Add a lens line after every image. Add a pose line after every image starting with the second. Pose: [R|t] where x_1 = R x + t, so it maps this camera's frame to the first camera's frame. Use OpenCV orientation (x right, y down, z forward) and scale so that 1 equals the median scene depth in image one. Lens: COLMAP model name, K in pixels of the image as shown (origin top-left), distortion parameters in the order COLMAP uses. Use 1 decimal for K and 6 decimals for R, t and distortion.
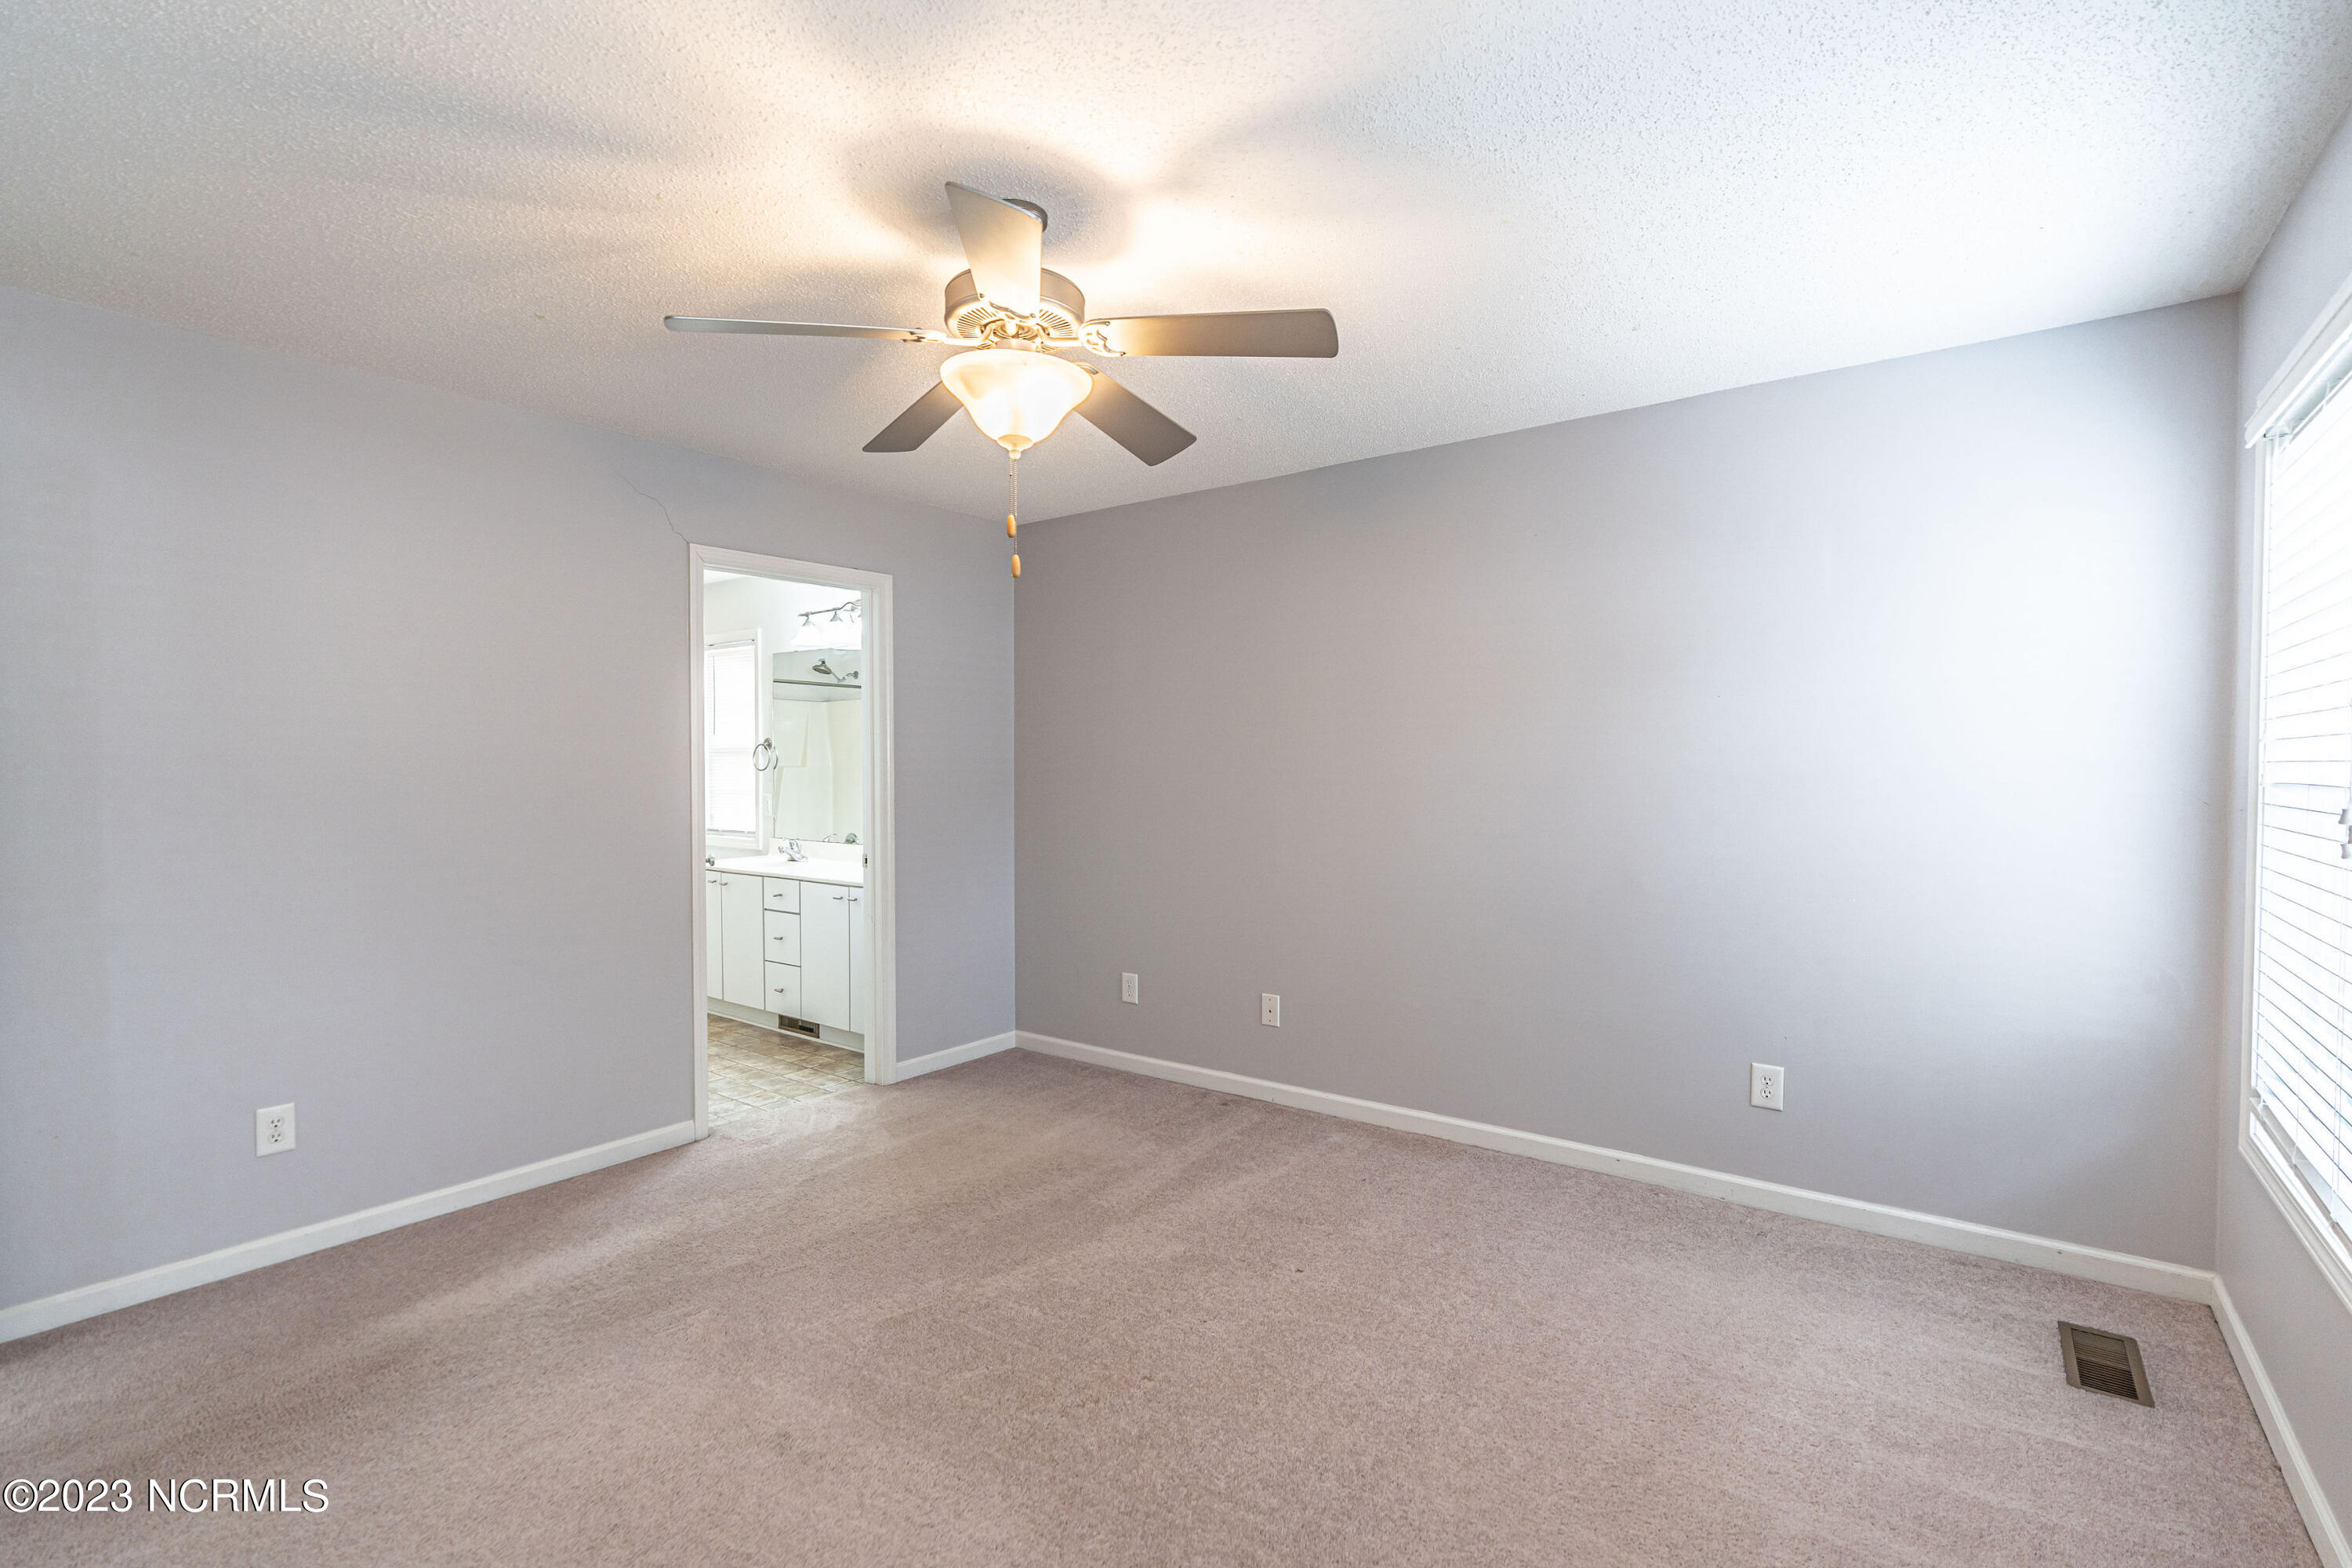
lens RADIAL K [[1082.7, 0, 1179.4], [0, 1082.7, 781.4], [0, 0, 1]] dist [0.003358, -0.000505]
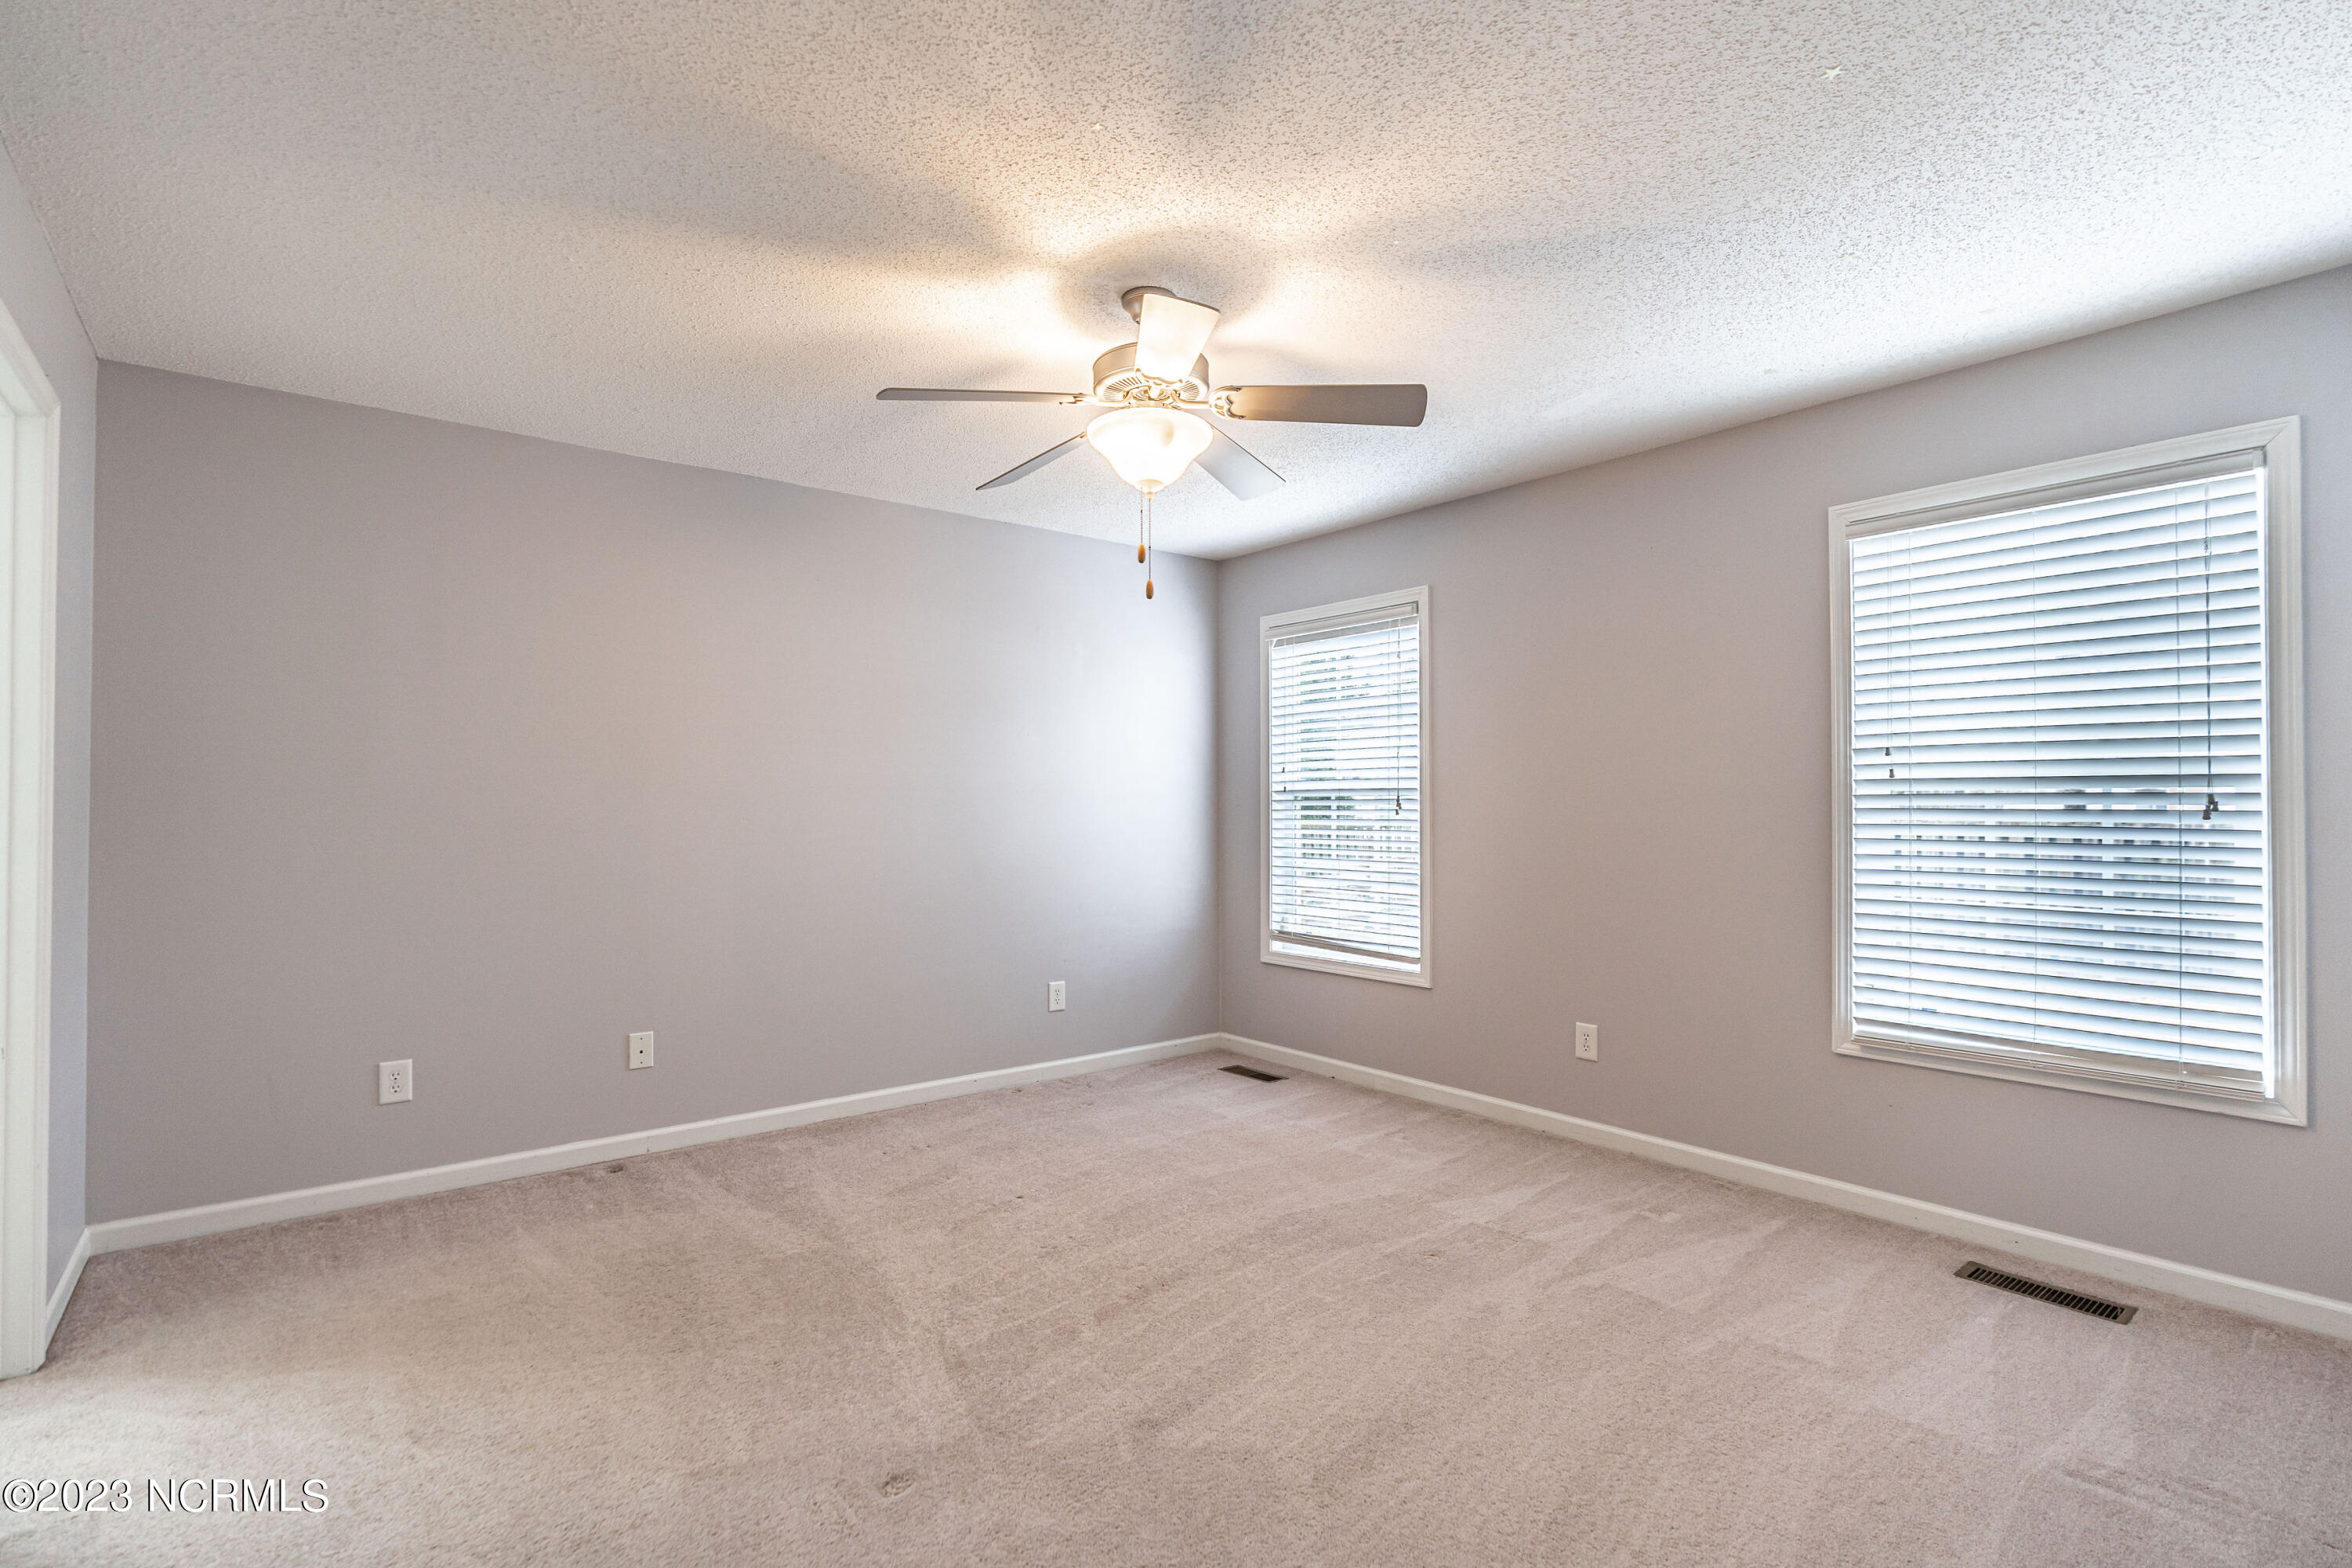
lens RADIAL K [[1082.7, 0, 1184.8], [0, 1082.7, 777.2], [0, 0, 1]] dist [0.003358, -0.000505]
pose [[0.248988, 0.027018, 0.968130, -0.762023], [0.013041, 0.999427, -0.031245, 0.026043], [-0.968419, 0.020405, 0.248492, 0.398972]]
